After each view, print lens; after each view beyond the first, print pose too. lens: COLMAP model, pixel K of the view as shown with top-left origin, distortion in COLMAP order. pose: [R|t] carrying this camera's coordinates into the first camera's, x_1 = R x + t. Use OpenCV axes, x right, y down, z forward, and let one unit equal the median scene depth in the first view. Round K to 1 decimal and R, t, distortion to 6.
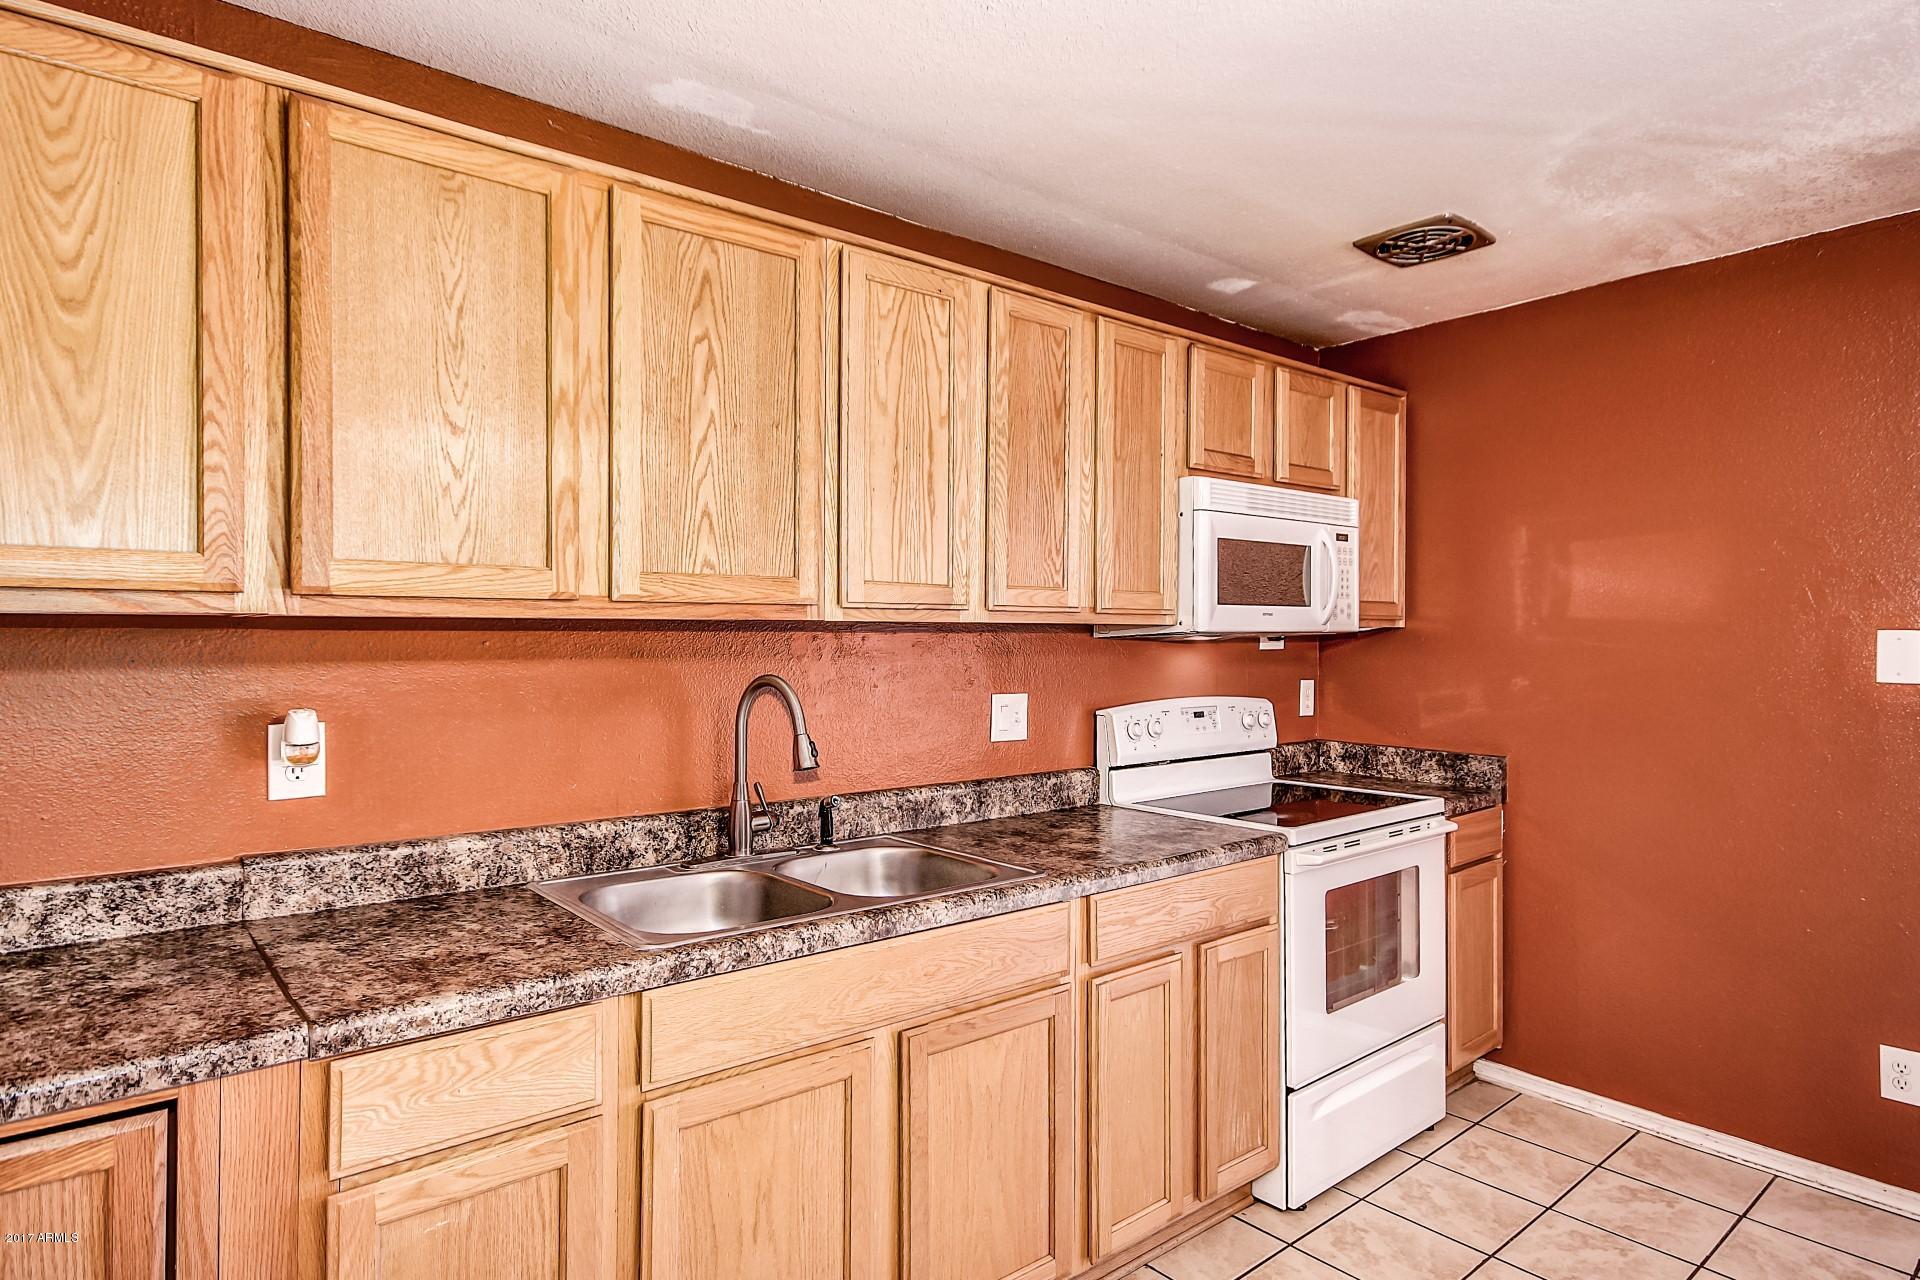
lens RADIAL K [[1034.8, 0, 955.8], [0, 1034.8, 642.4], [0, 0, 1]] dist [-0.023012, 0.001974]
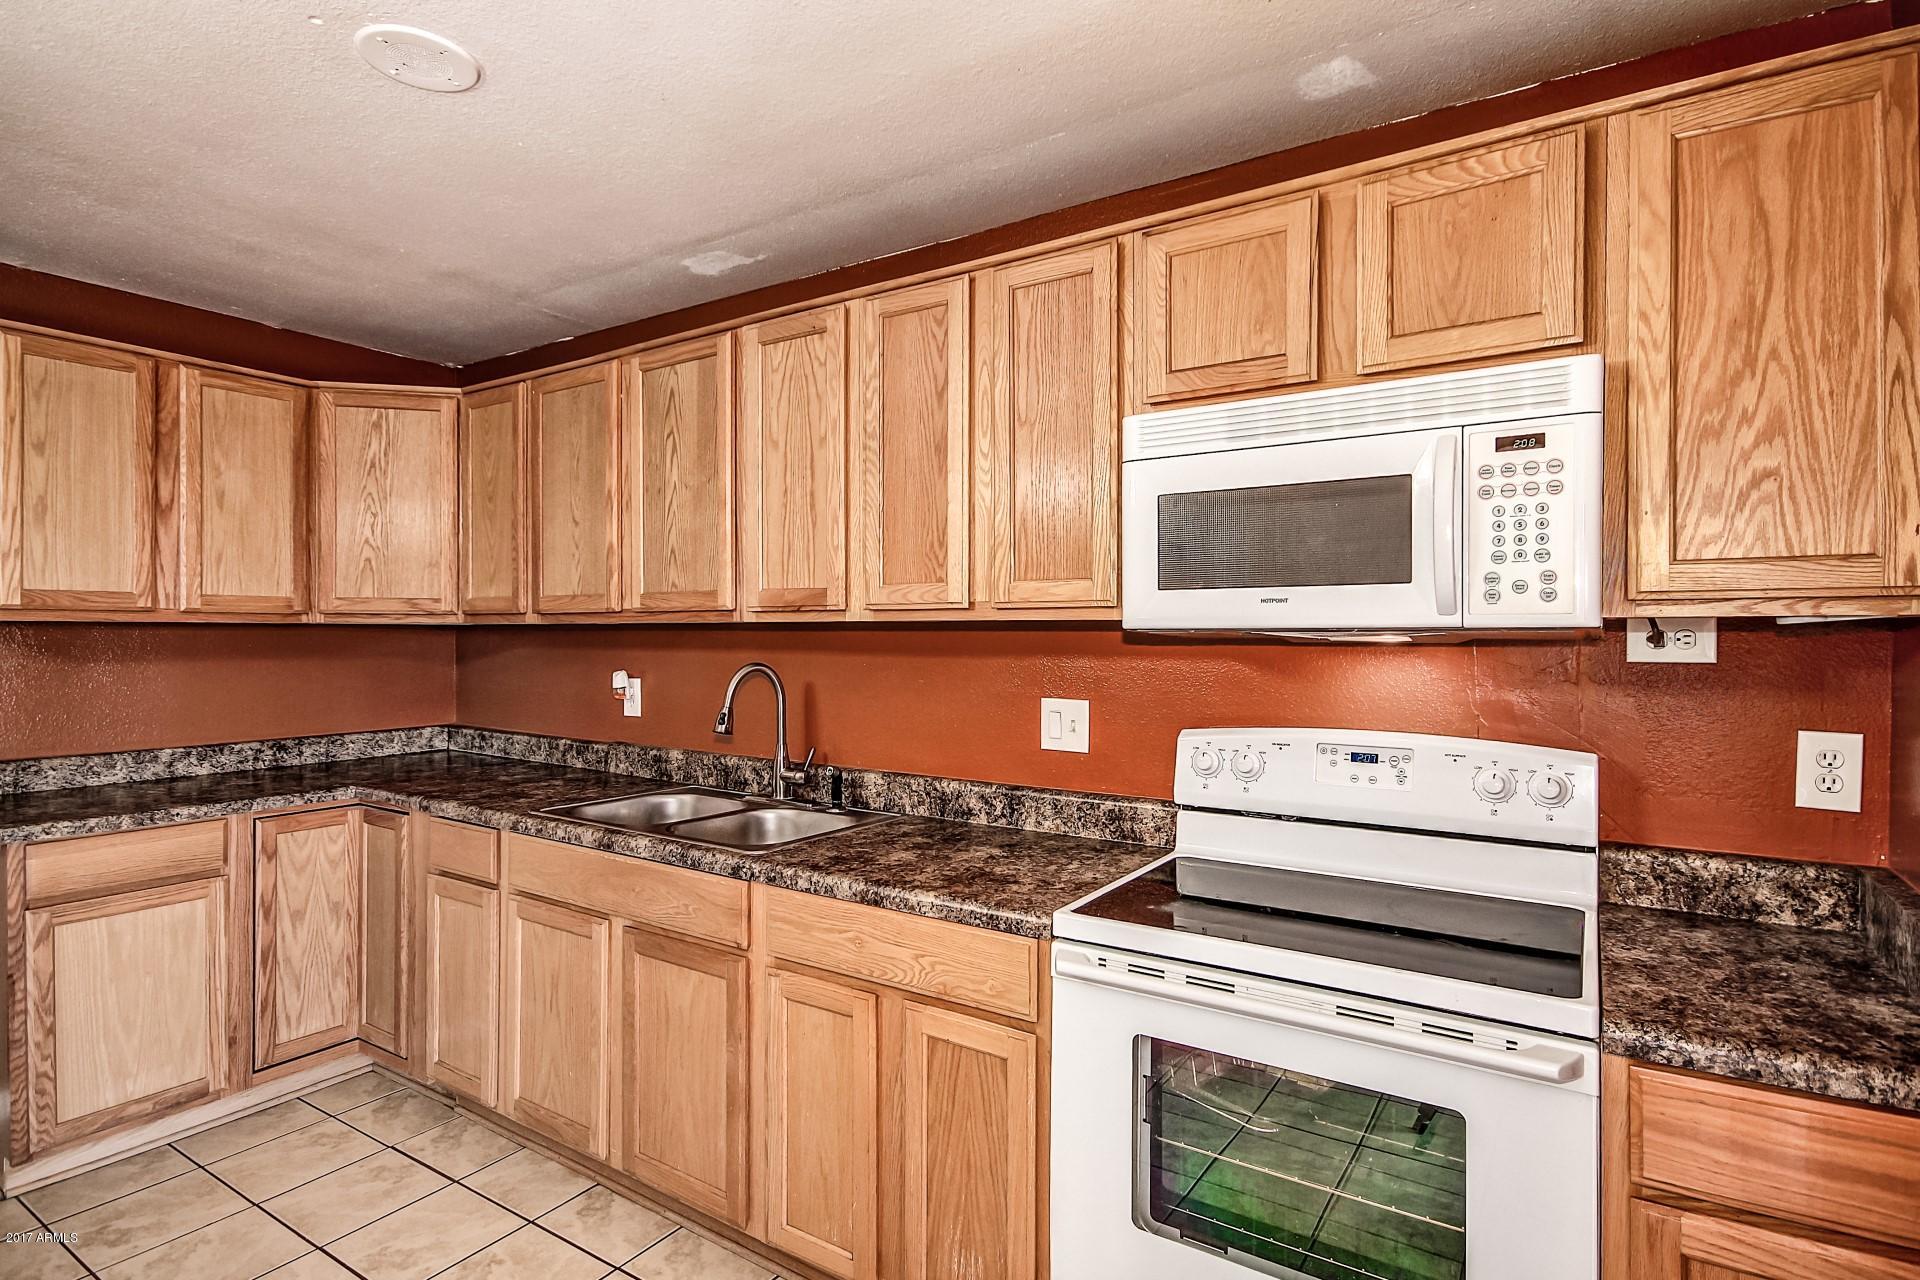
lens RADIAL K [[1033.0, 0, 972.2], [0, 1033.0, 634.0], [0, 0, 1]] dist [0.020868, -0.006495]
pose [[0.291880, 0.001275, -0.956454, 0.938170], [-0.007193, 0.999974, -0.000862, -0.005297], [0.956428, 0.007131, 0.291882, 0.703437]]
